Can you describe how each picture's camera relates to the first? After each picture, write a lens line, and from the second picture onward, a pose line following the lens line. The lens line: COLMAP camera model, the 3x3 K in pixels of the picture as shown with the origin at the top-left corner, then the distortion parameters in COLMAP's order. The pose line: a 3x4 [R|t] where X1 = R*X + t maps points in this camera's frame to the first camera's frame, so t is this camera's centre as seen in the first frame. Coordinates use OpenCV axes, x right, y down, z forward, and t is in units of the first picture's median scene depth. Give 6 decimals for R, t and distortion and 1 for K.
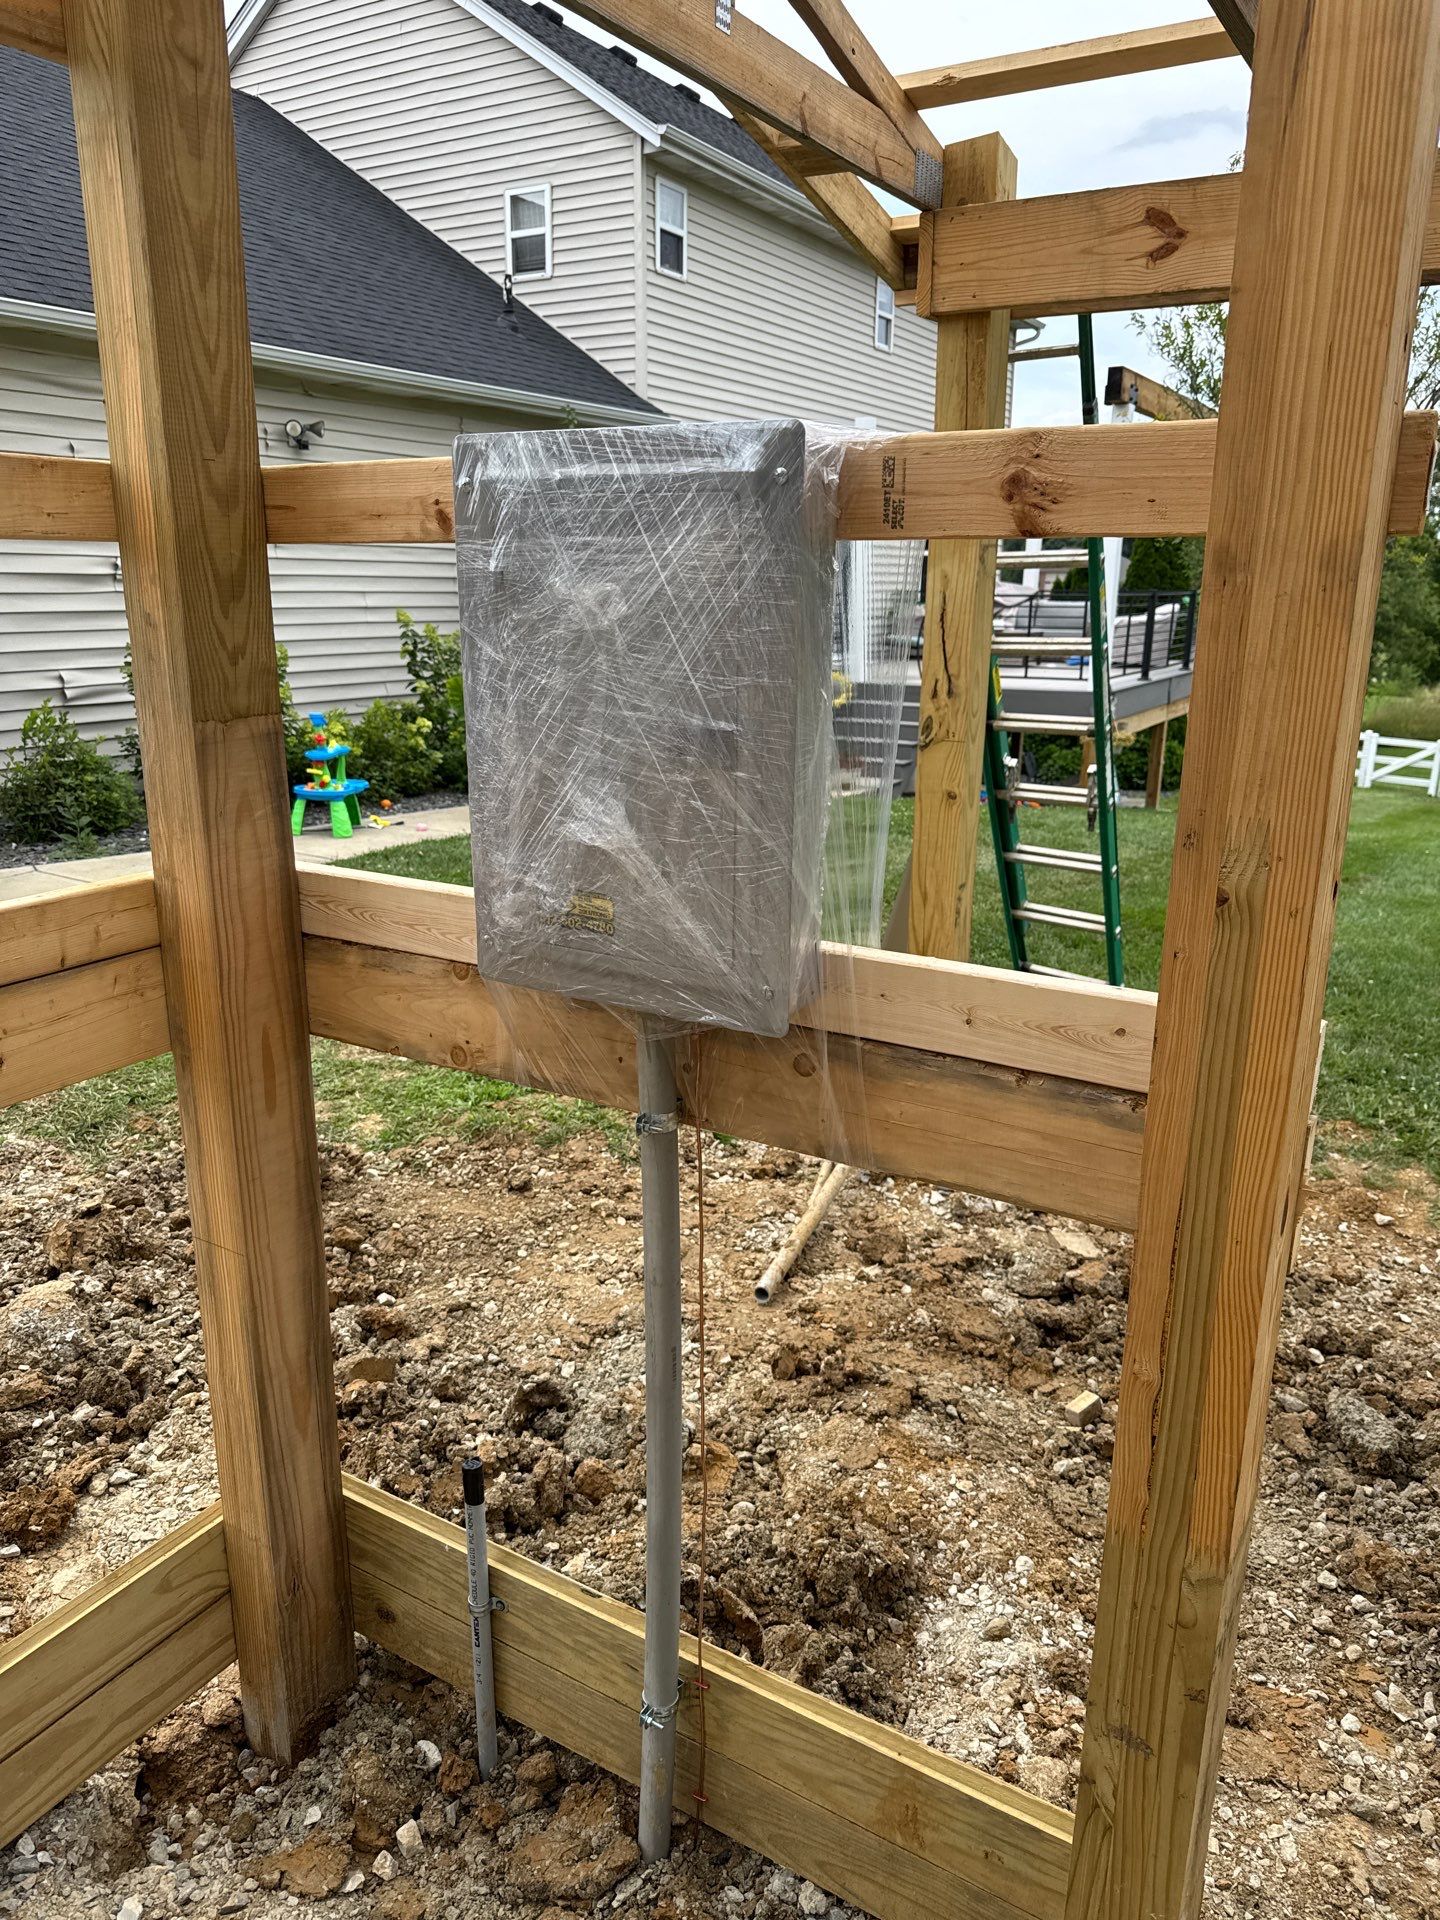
lens RADIAL K [[1373.3, 0, 712.2], [0, 1373.3, 961.7], [0, 0, 1]] dist [0.005685, -0.018789]
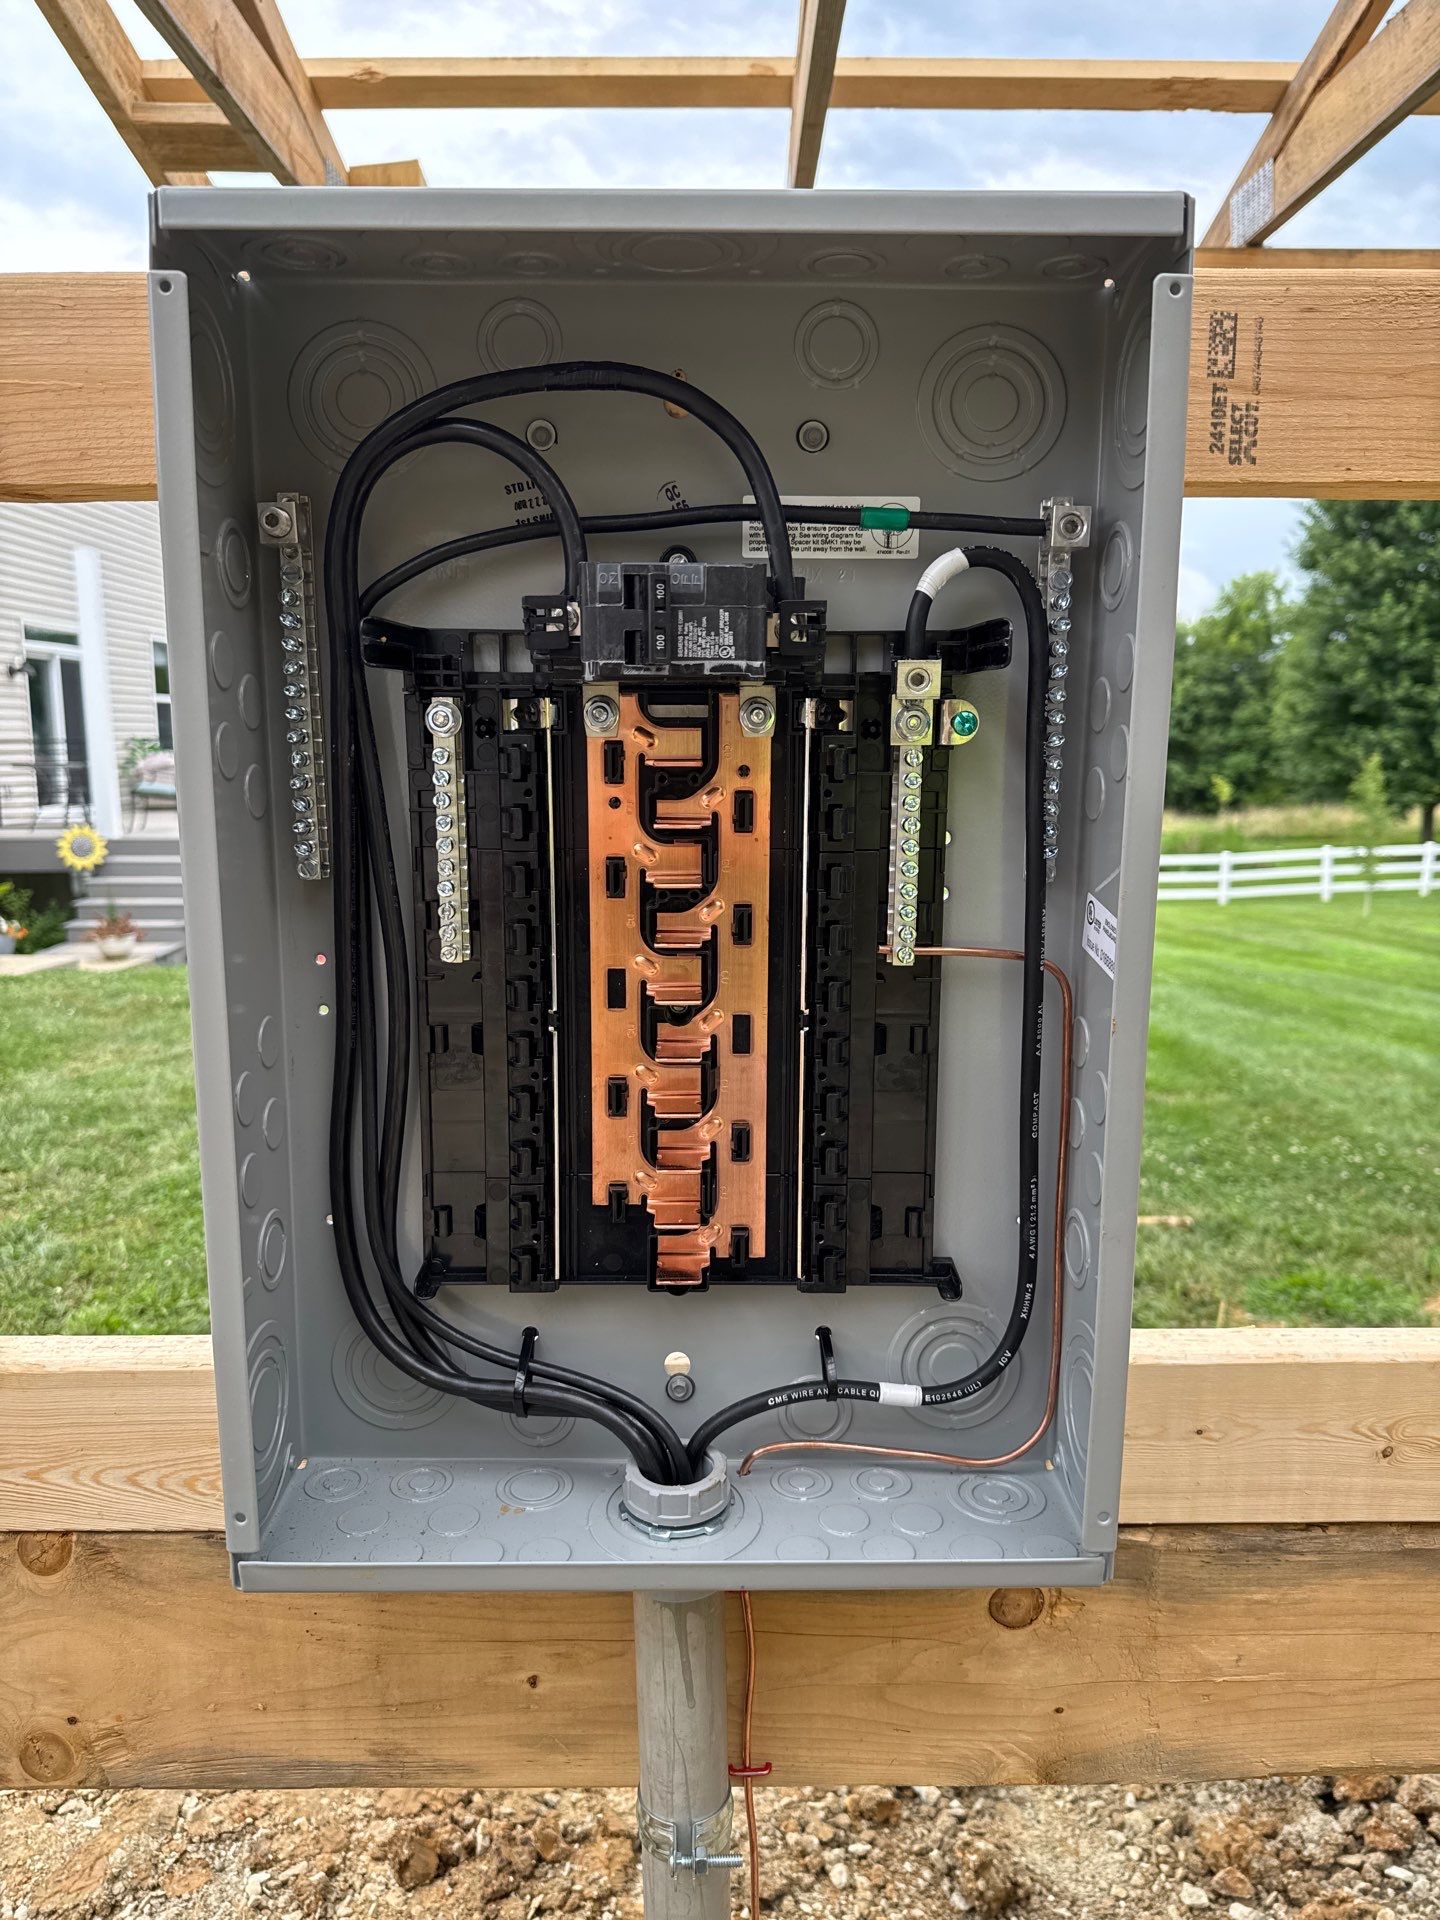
lens RADIAL K [[1373.3, 0, 726.8], [0, 1373.3, 954.7], [0, 0, 1]] dist [0.005685, -0.018789]
pose [[0.847888, -0.091759, 0.522174, -0.111944], [0.148074, 0.986701, -0.067050, -0.058851], [-0.509077, 0.134171, 0.850199, 0.290018]]
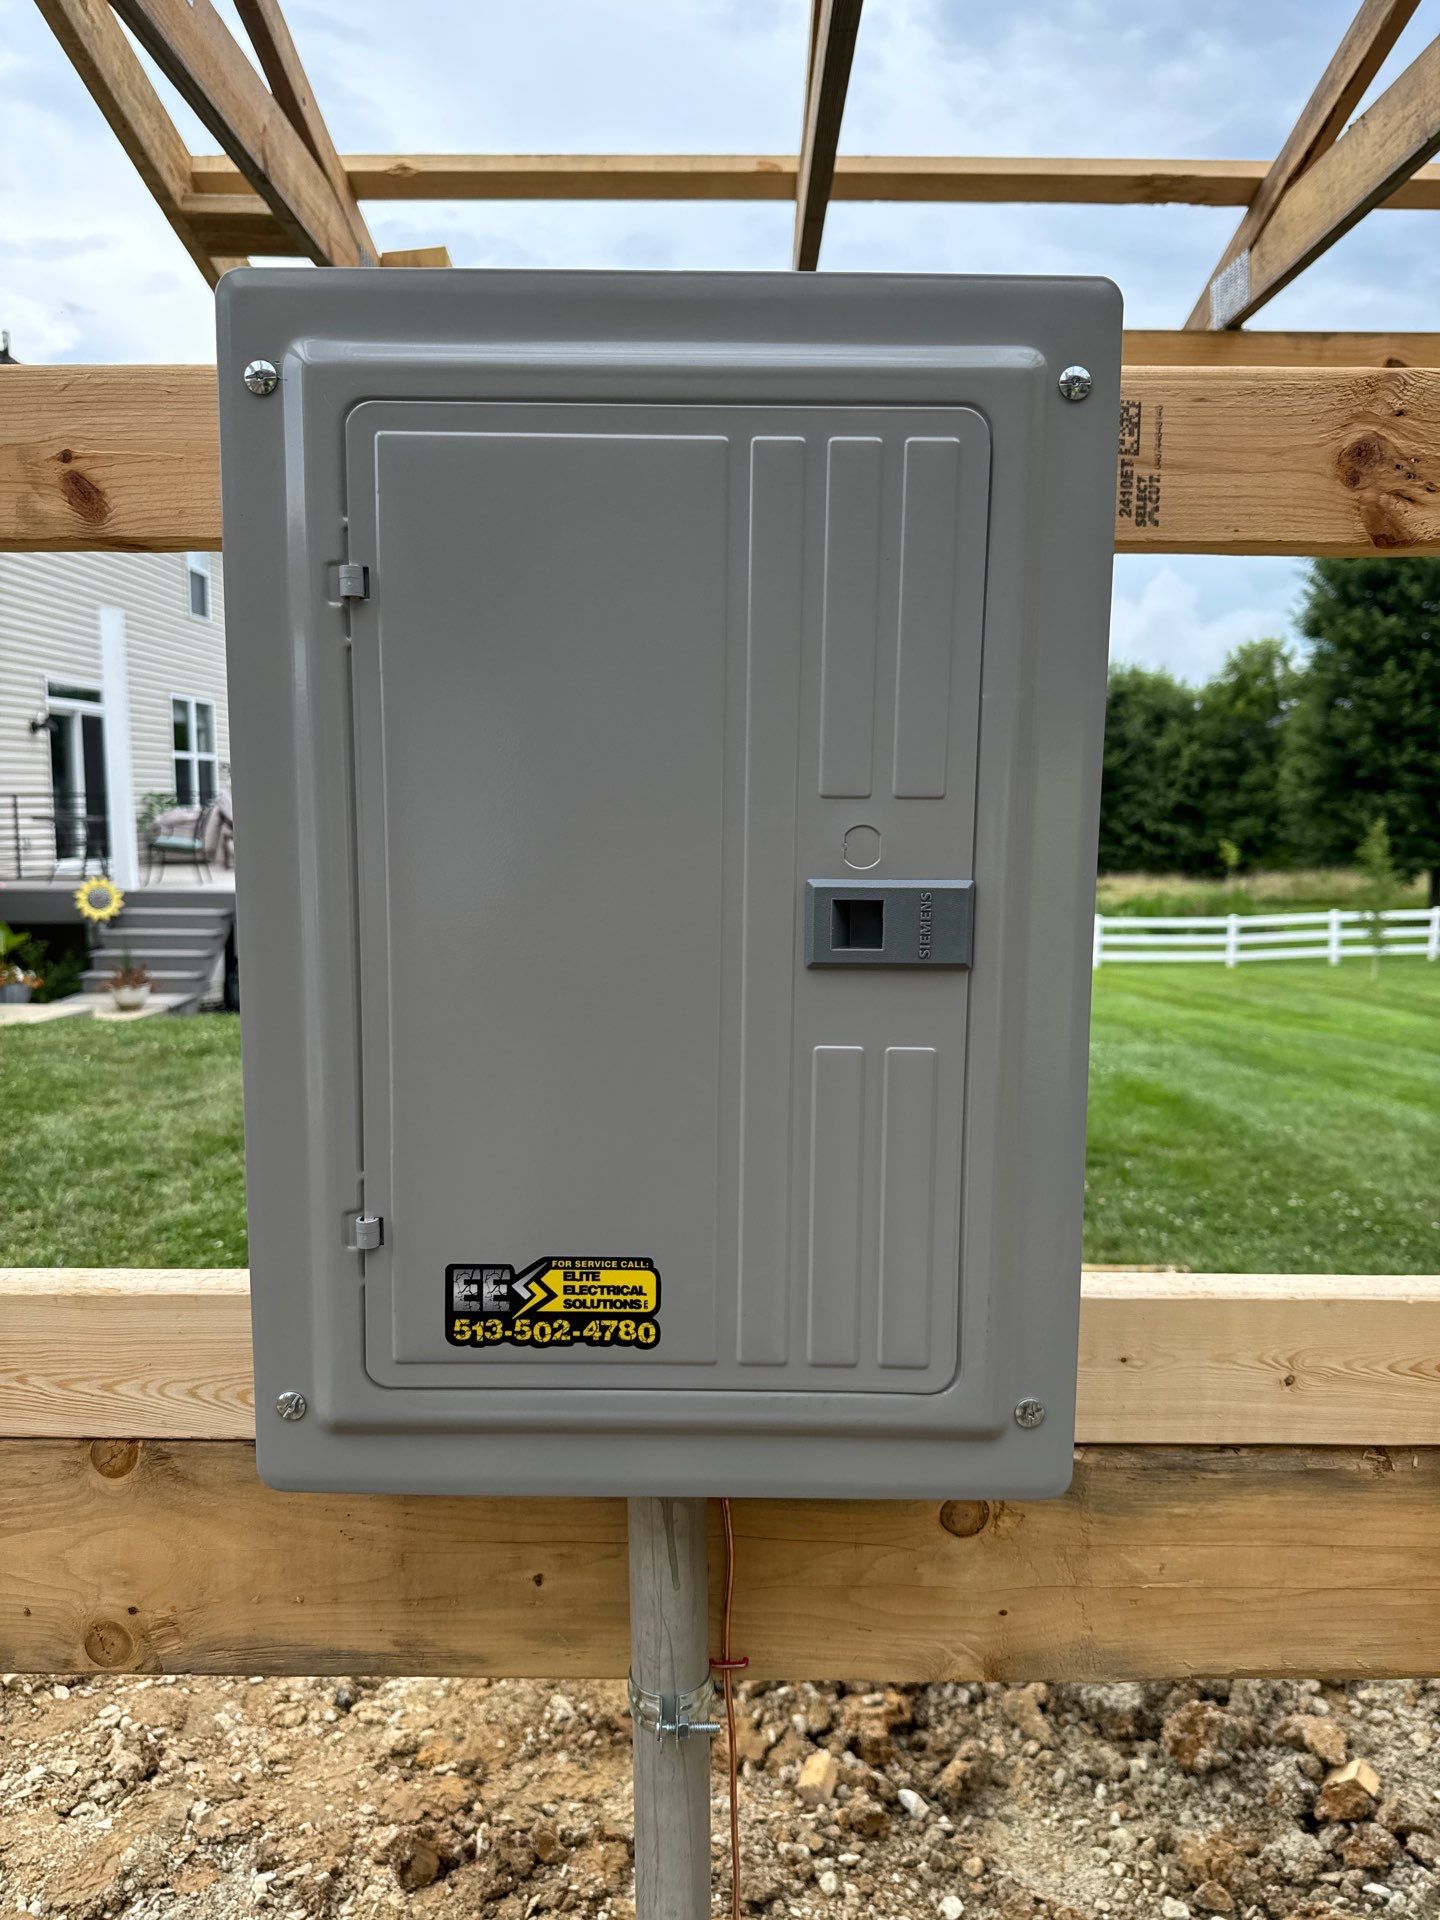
lens RADIAL K [[1373.3, 0, 724.0], [0, 1373.3, 952.0], [0, 0, 1]] dist [0.005685, -0.018789]
pose [[0.852709, -0.060880, 0.518827, -0.127866], [0.139192, 0.983759, -0.113331, -0.042676], [-0.503501, 0.168855, 0.847334, 0.260702]]
